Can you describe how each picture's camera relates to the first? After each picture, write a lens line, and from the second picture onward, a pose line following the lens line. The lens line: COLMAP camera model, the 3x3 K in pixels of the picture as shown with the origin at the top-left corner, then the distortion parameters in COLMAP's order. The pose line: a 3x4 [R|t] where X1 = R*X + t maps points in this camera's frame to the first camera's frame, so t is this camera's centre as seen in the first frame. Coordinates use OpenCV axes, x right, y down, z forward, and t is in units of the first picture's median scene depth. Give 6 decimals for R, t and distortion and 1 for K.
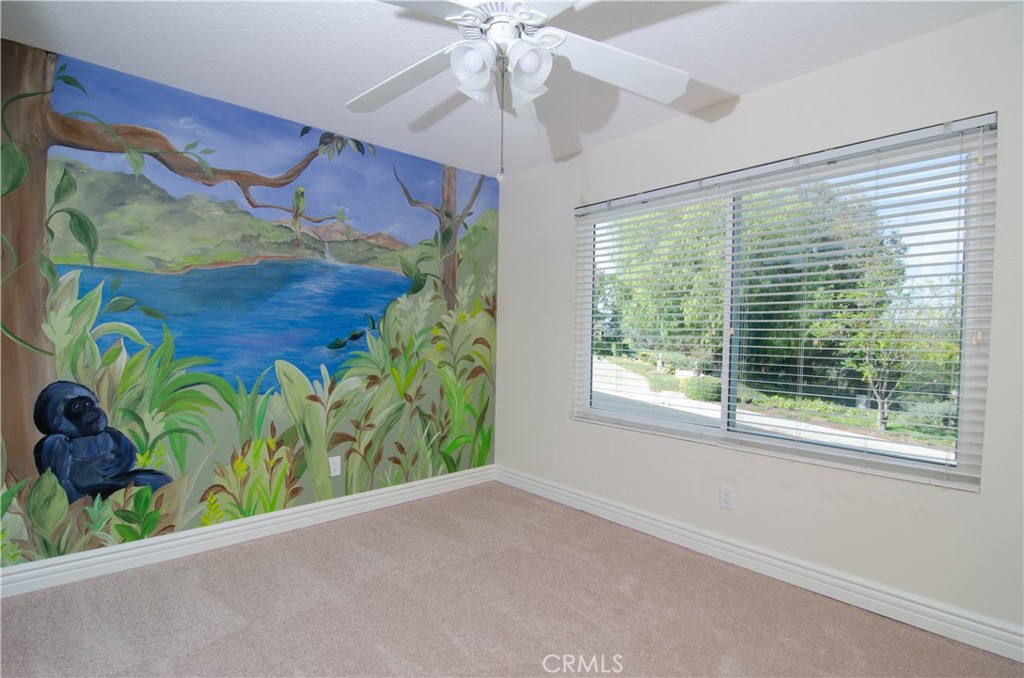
lens RADIAL K [[497.9, 0, 512.0], [0, 497.9, 339.0], [0, 0, 1]] dist [-0.000463, -0.009916]
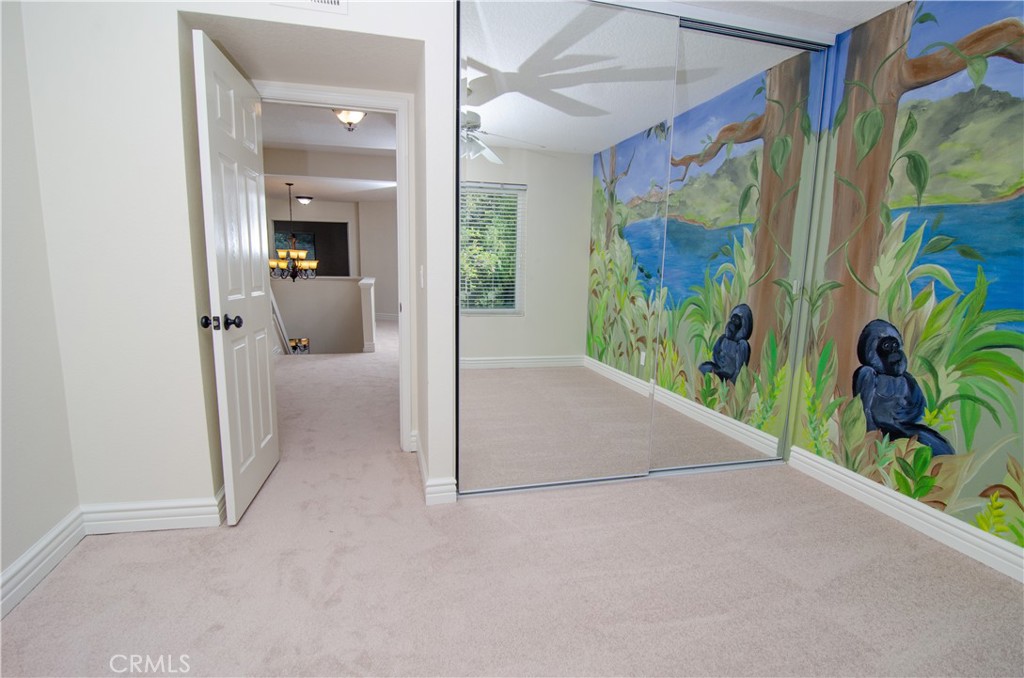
lens RADIAL K [[497.9, 0, 512.0], [0, 497.9, 339.0], [0, 0, 1]] dist [-0.000463, -0.009916]
pose [[-0.449807, 0.110459, -0.886269, 0.395586], [-0.042909, 0.988504, 0.144979, 0.004061], [0.892095, 0.103241, -0.439896, 0.719852]]
